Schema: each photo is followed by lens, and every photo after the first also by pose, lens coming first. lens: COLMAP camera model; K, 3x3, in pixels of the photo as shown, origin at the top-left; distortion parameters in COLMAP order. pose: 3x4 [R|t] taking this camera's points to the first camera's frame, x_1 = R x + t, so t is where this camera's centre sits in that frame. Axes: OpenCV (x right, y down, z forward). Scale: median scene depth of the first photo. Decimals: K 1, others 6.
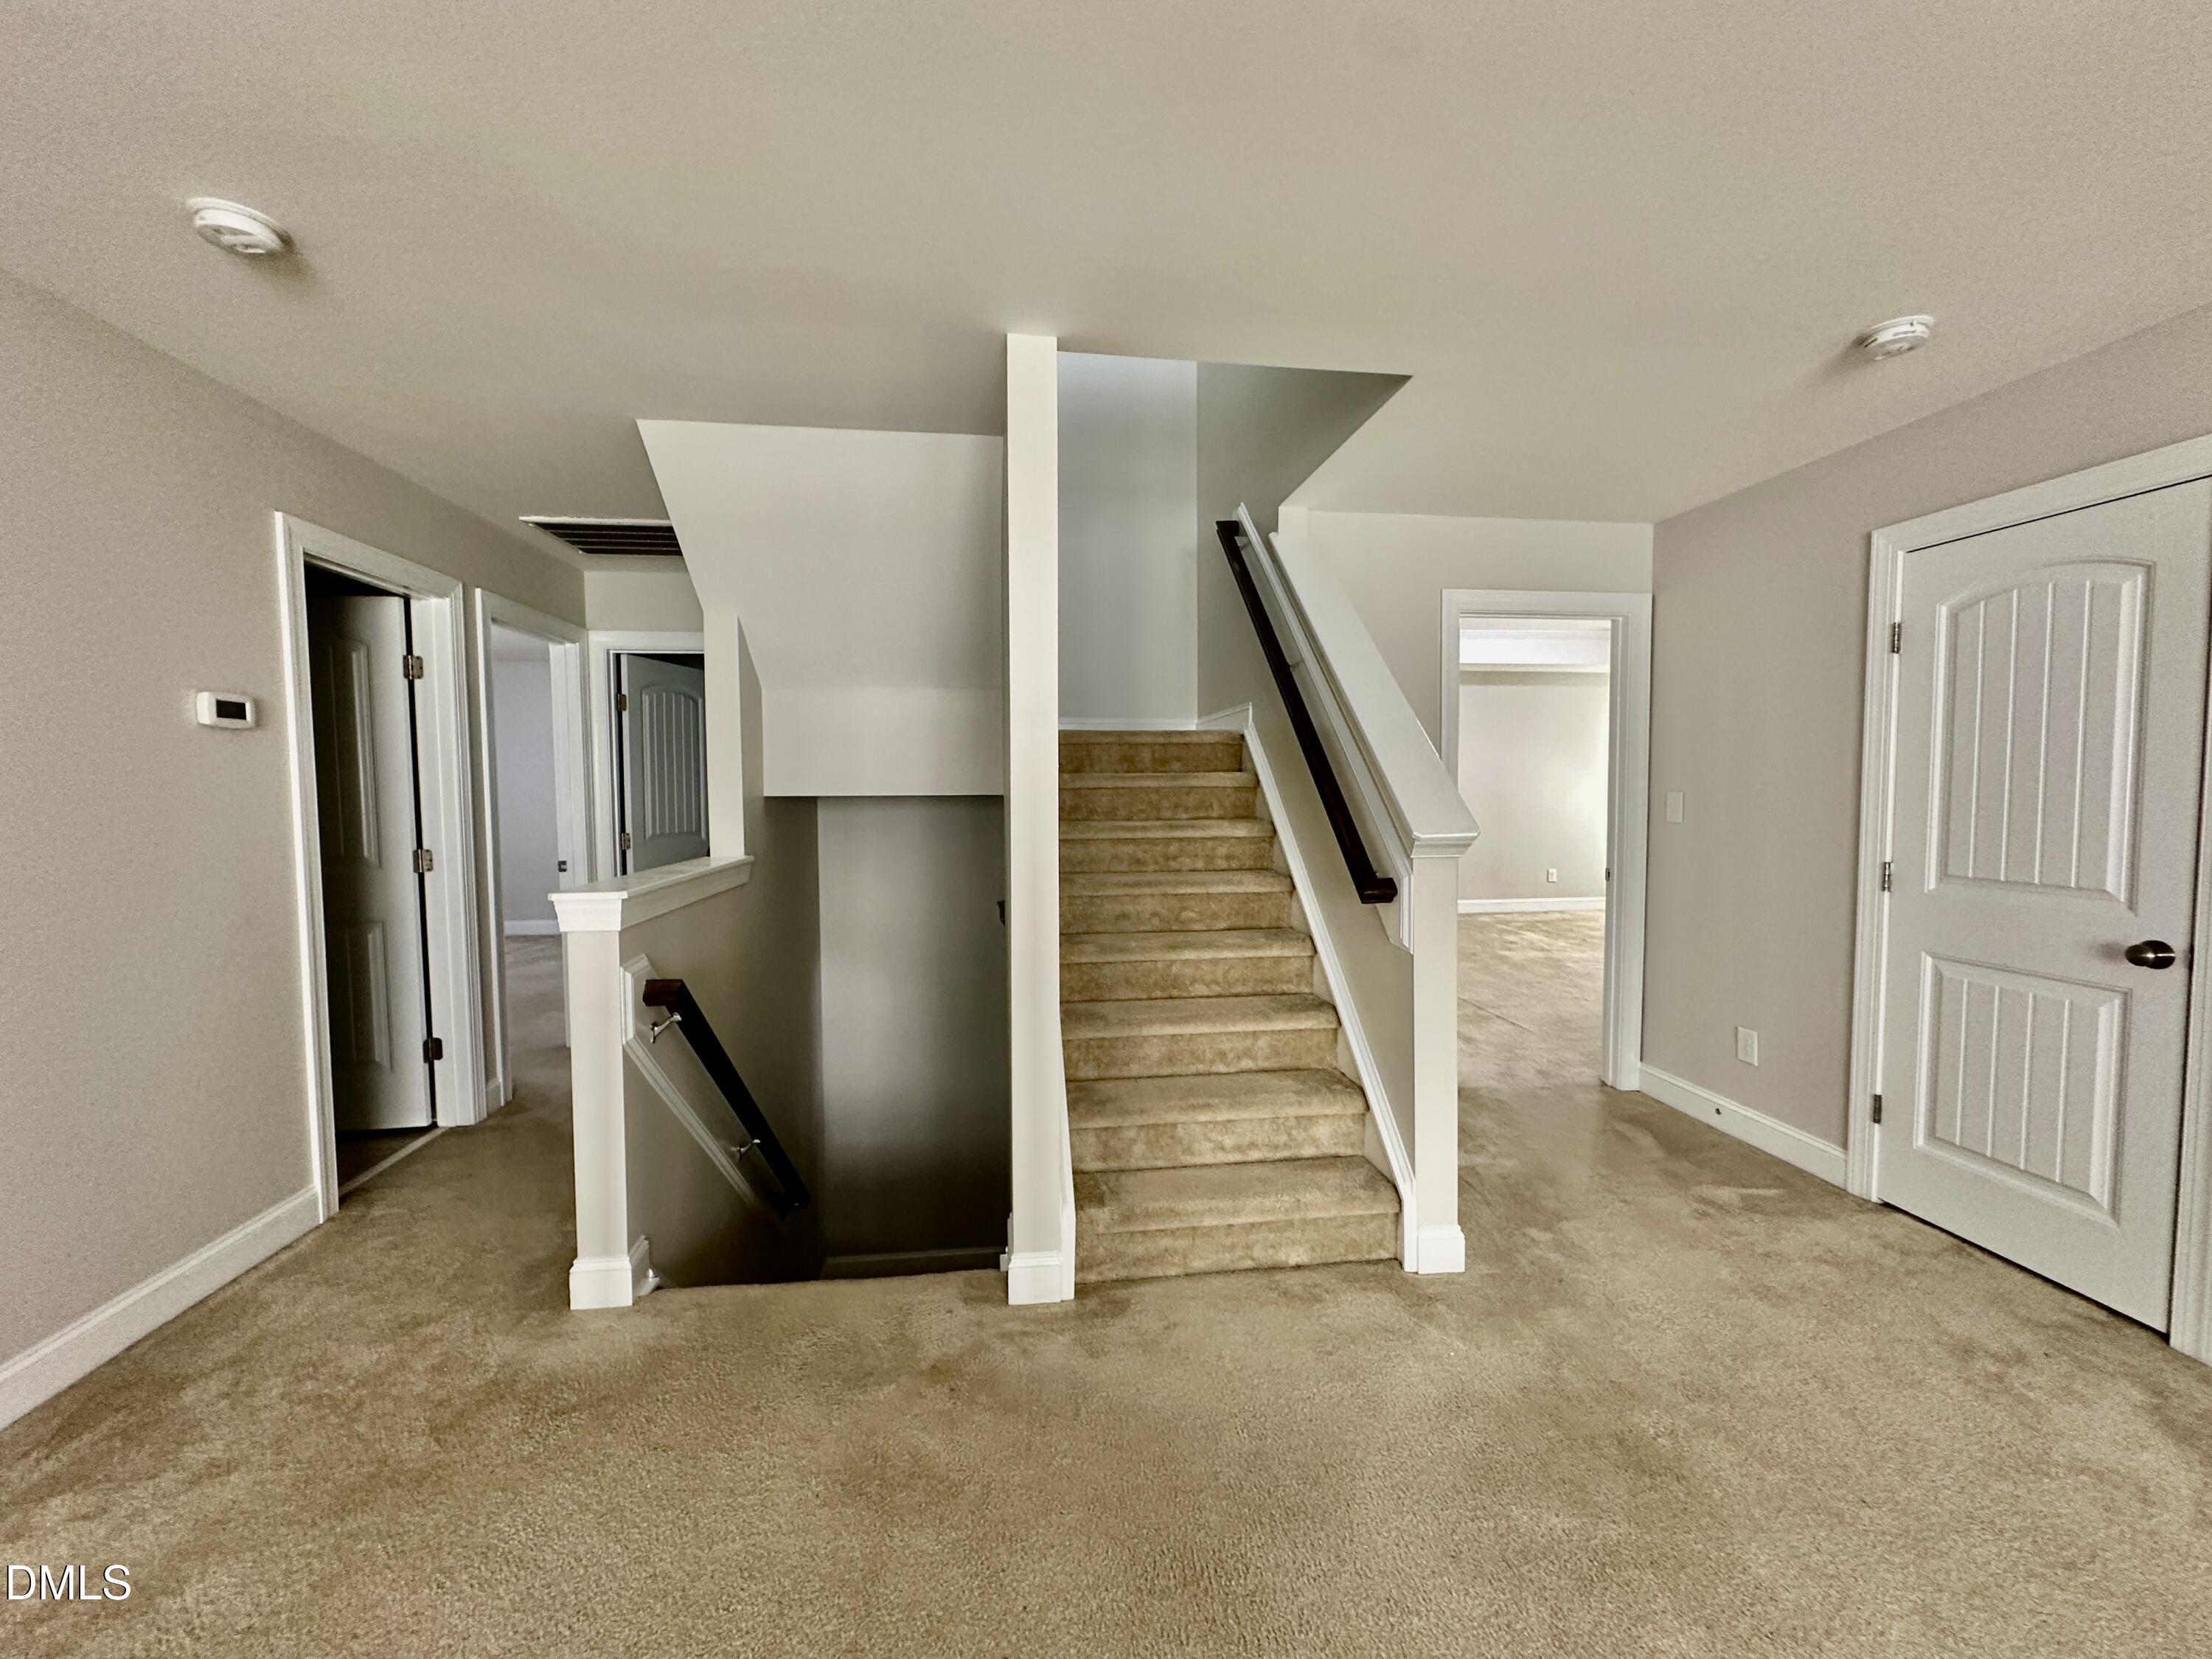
lens RADIAL K [[880.7, 0, 1102.0], [0, 880.7, 832.5], [0, 0, 1]] dist [-0.000452, -0.000145]
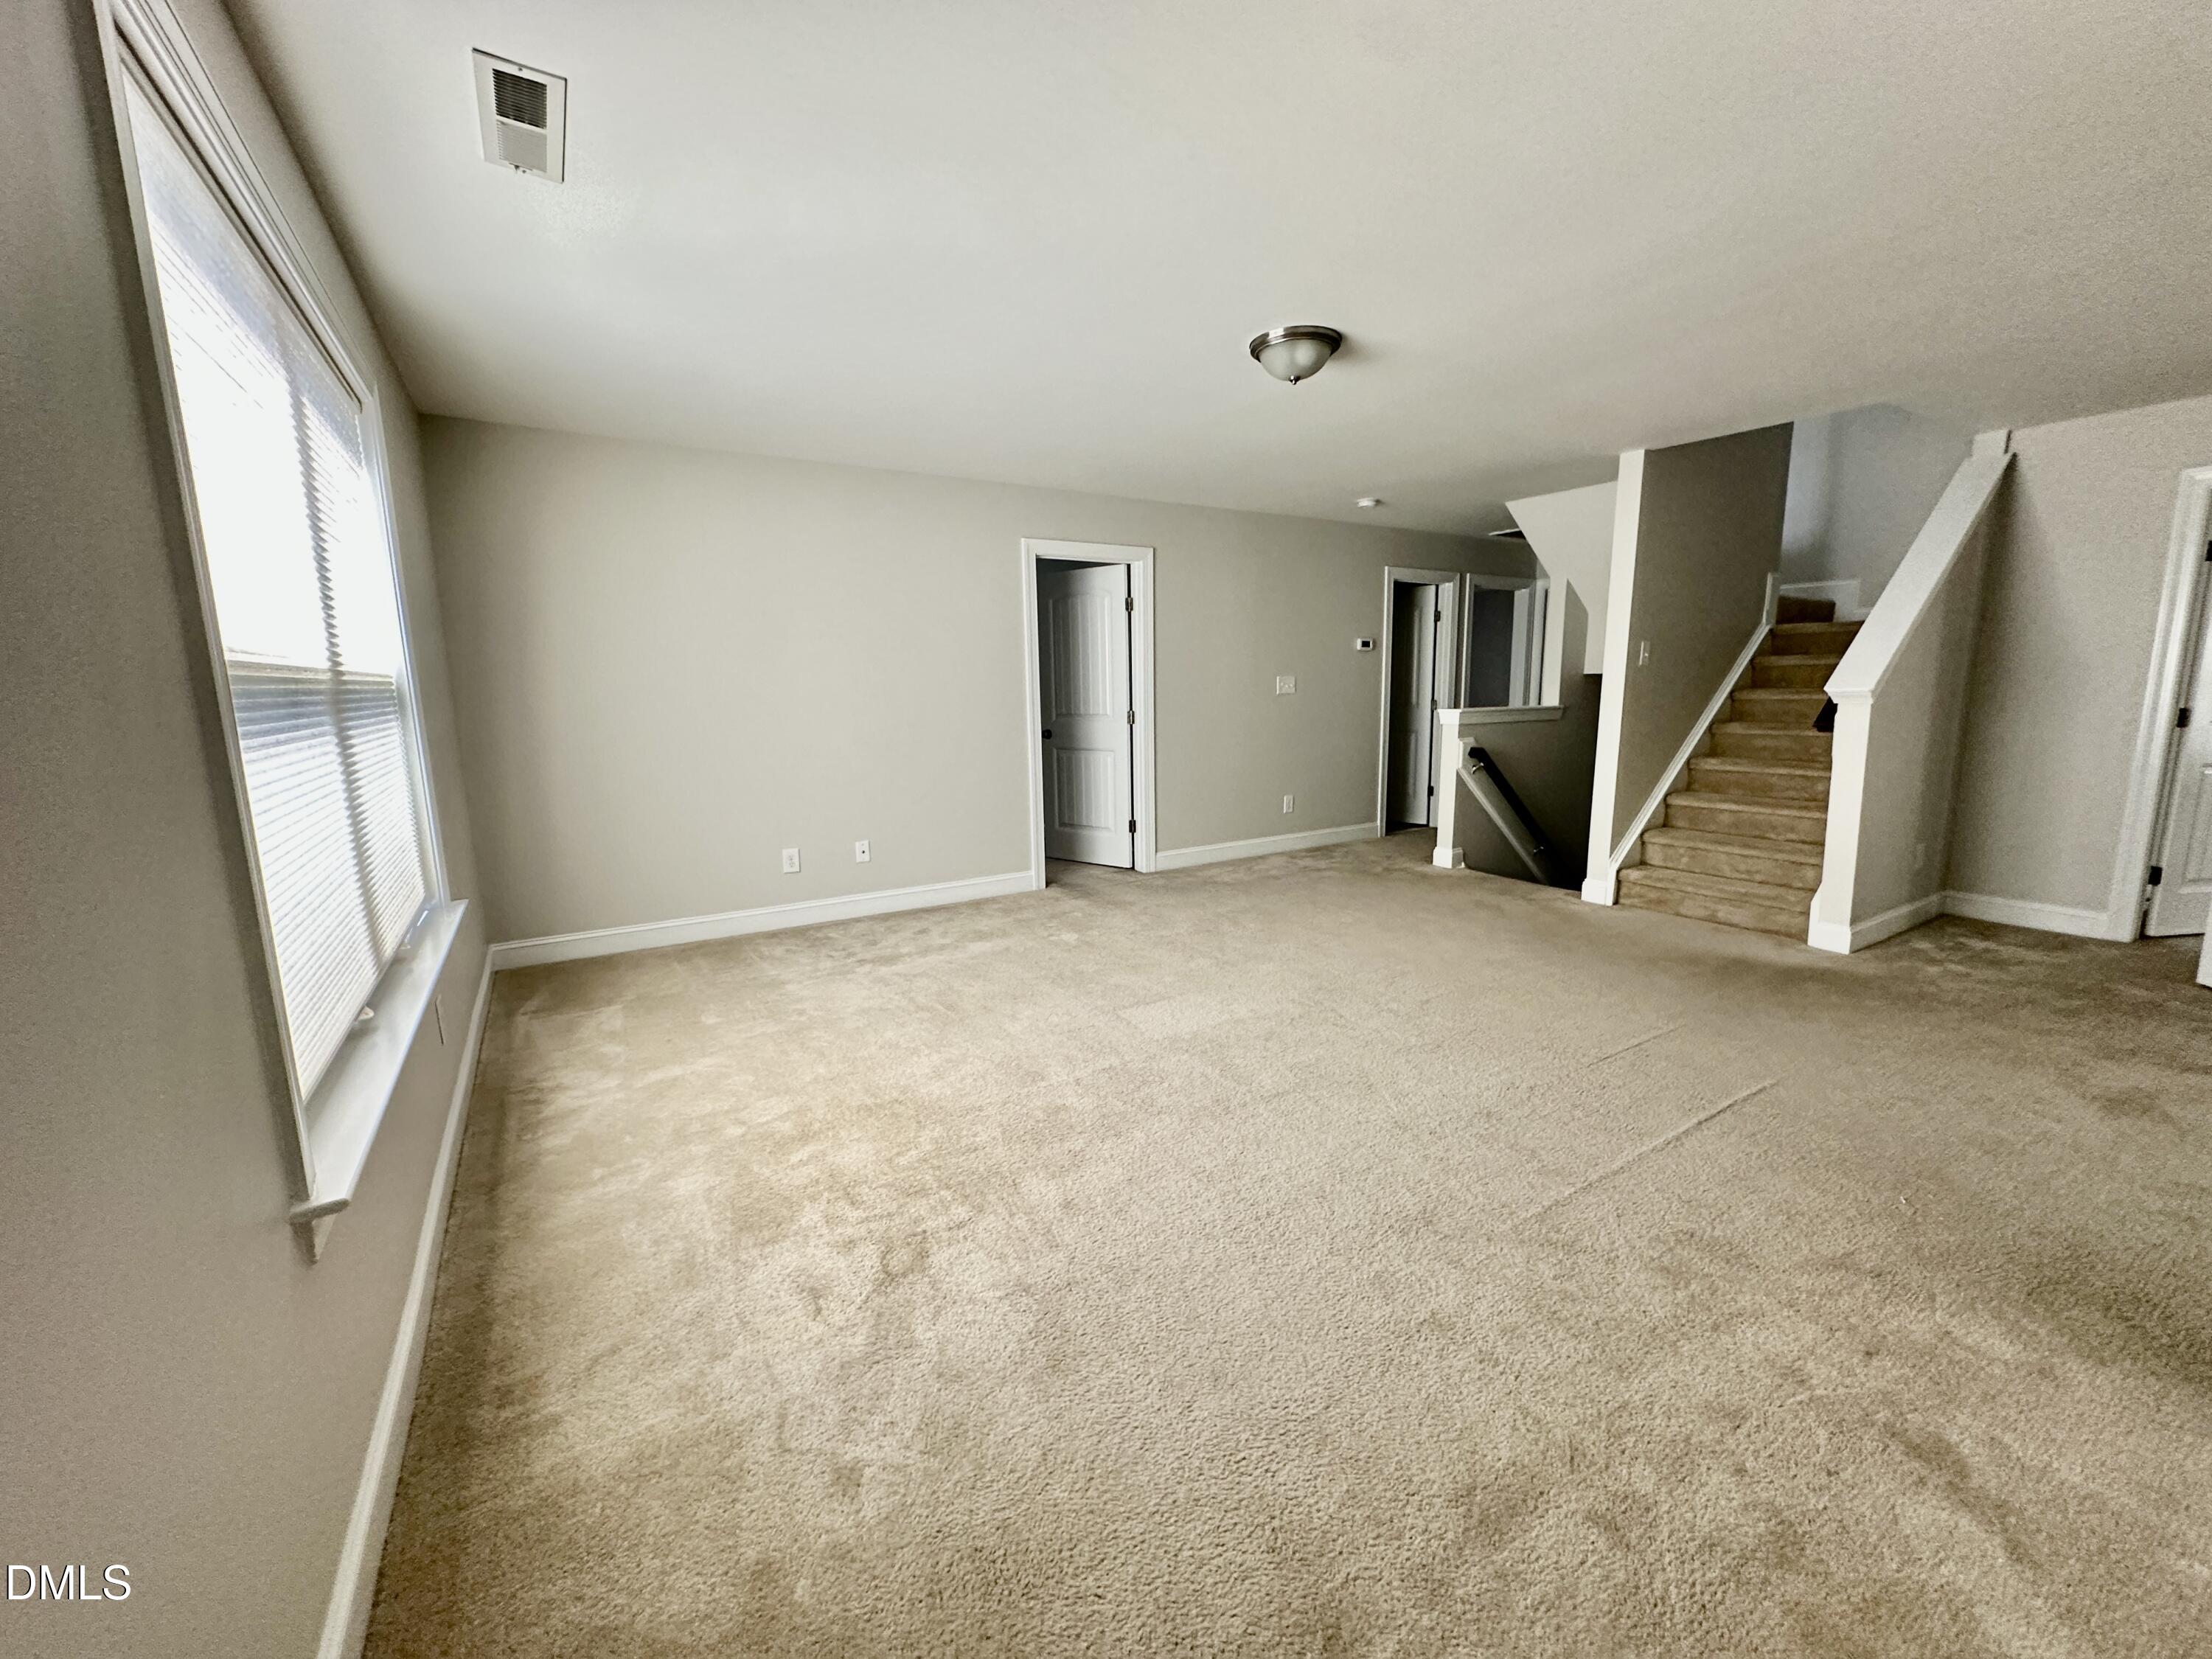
lens RADIAL K [[880.7, 0, 1107.7], [0, 880.7, 830.3], [0, 0, 1]] dist [-0.000452, -0.000145]
pose [[0.427900, 0.145303, -0.892070, 1.181973], [-0.032511, 0.988829, 0.145468, 0.063826], [0.903241, -0.033244, 0.427843, -0.915311]]
